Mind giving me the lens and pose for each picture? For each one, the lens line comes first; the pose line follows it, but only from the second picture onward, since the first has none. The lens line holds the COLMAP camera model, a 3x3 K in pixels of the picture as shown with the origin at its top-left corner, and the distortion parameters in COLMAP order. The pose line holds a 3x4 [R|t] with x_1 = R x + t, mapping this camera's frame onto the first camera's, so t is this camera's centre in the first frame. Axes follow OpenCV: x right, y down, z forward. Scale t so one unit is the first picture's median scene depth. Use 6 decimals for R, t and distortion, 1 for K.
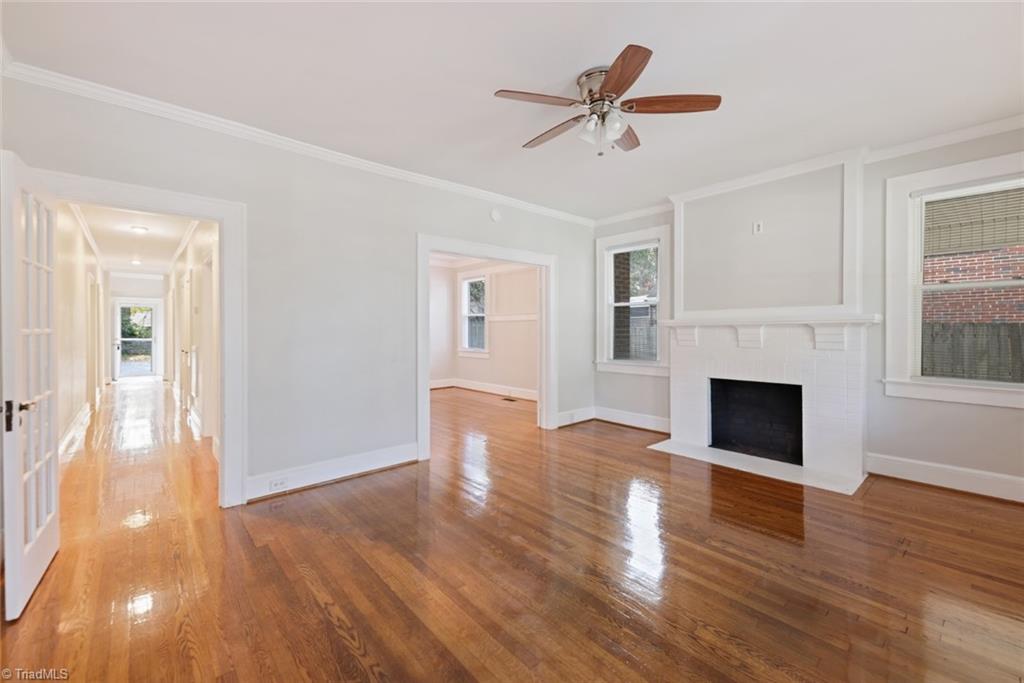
lens RADIAL K [[420.6, 0, 522.9], [0, 420.6, 322.7], [0, 0, 1]] dist [0.012074, 0.000203]
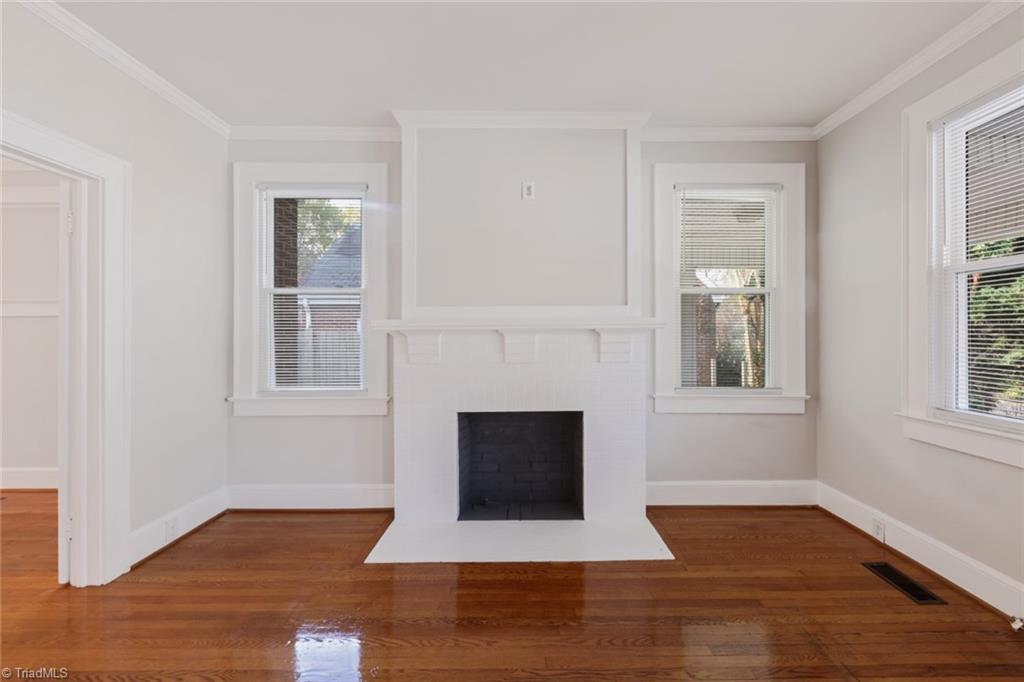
lens RADIAL K [[414.3, 0, 529.4], [0, 414.3, 332.3], [0, 0, 1]] dist [0.000358, -0.000284]
pose [[0.659052, 0.005117, 0.752080, 0.039182], [-0.011838, 0.999924, 0.003571, 0.006321], [-0.752005, -0.011257, 0.659062, 0.496686]]
